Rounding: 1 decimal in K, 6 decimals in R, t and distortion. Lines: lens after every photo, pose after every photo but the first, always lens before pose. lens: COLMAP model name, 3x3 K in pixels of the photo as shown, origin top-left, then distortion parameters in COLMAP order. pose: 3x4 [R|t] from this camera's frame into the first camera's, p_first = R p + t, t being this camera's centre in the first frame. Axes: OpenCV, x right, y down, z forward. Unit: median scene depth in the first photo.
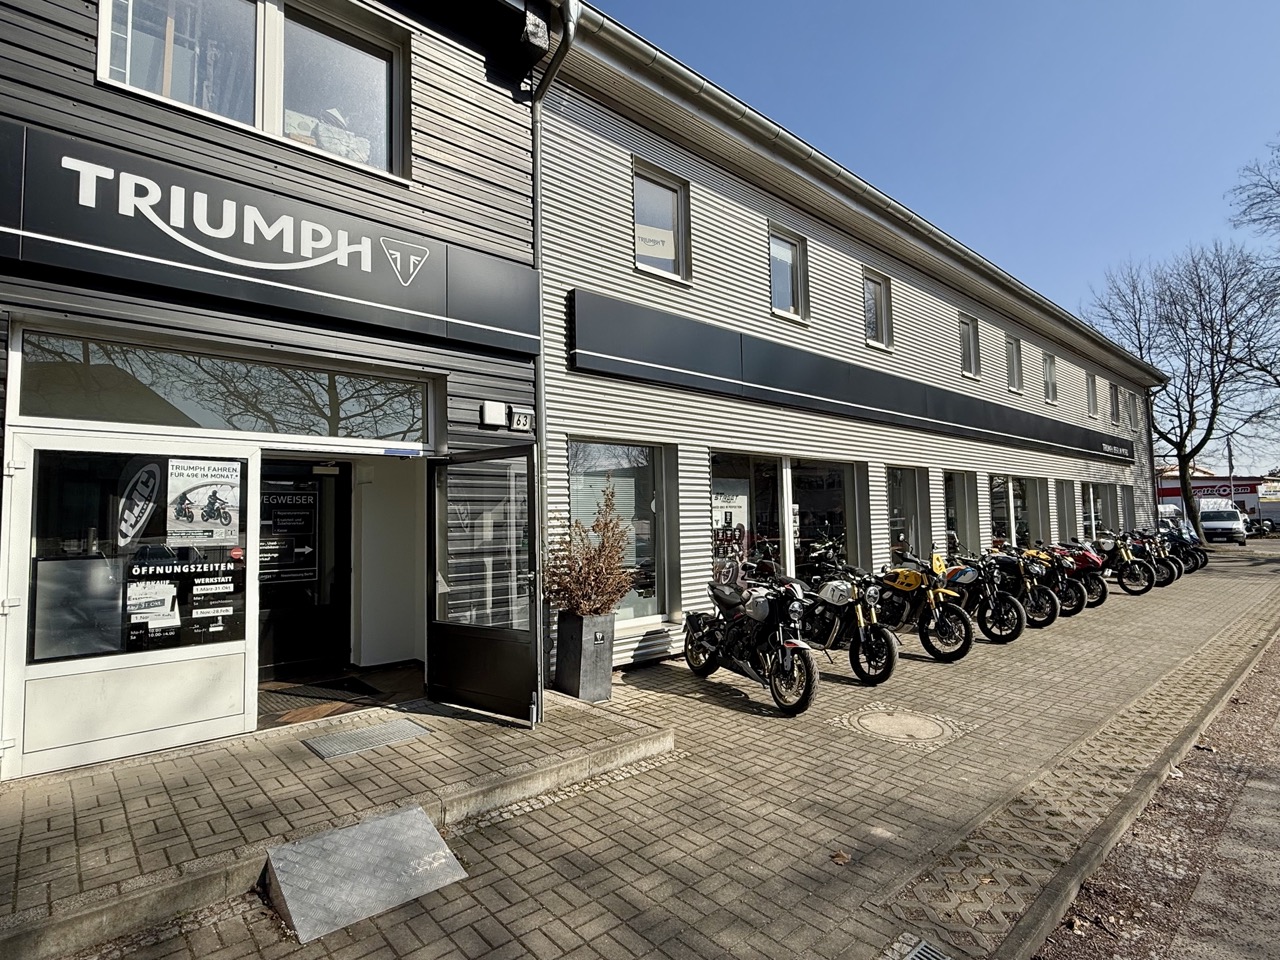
lens RADIAL K [[680.0, 0, 645.5], [0, 680.0, 503.3], [0, 0, 1]] dist [-0.004485, -0.000653]
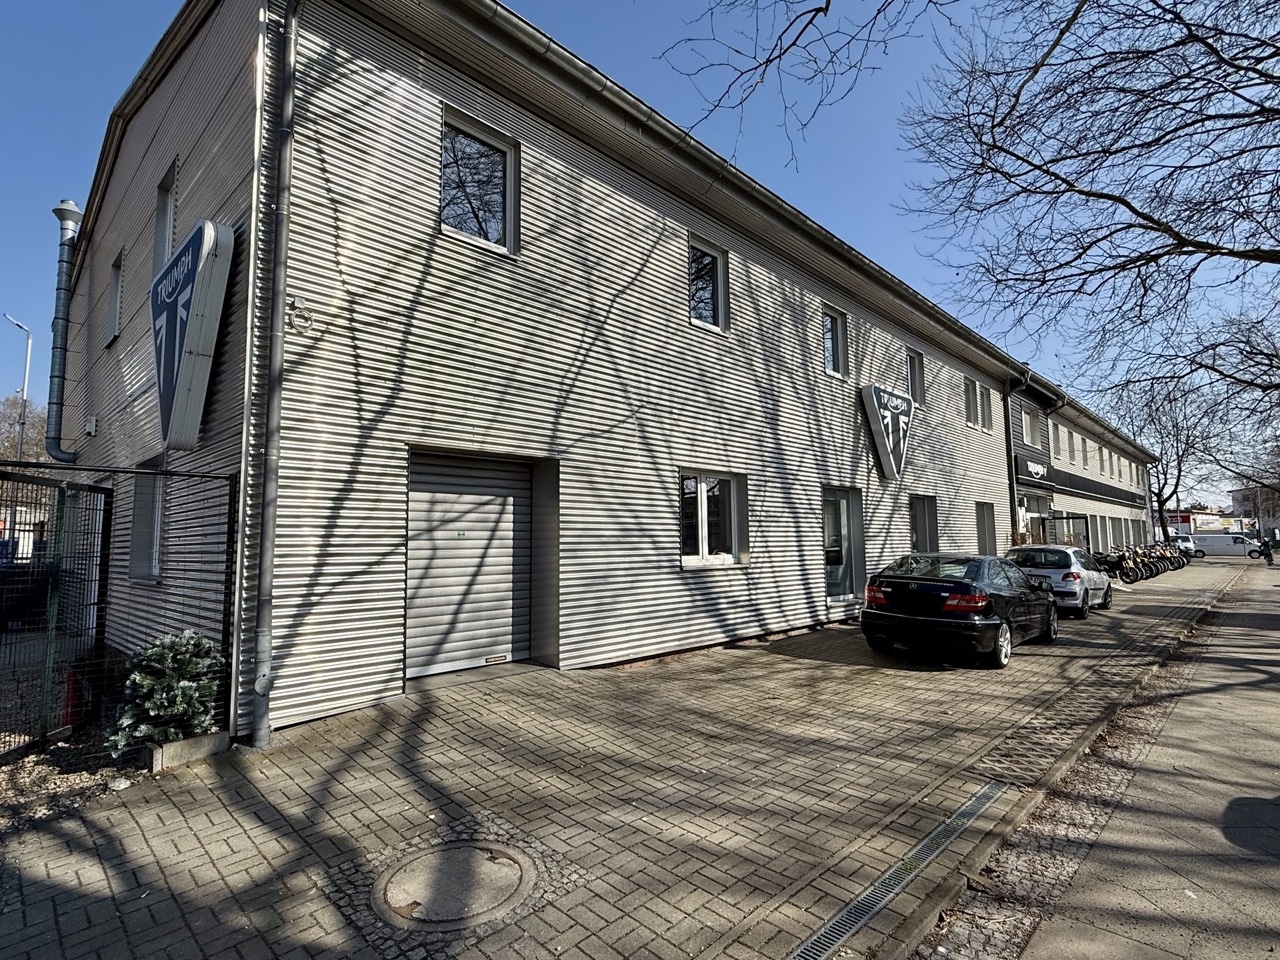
lens RADIAL K [[658.6, 0, 640.0], [0, 658.6, 480.0], [0, 0, 1]] dist [0.002141, 0.000224]
pose [[0.996830, 0.021049, 0.076732, -0.598527], [-0.017676, 0.998859, -0.044371, -0.026382], [-0.077578, 0.042874, 0.996064, -0.506775]]
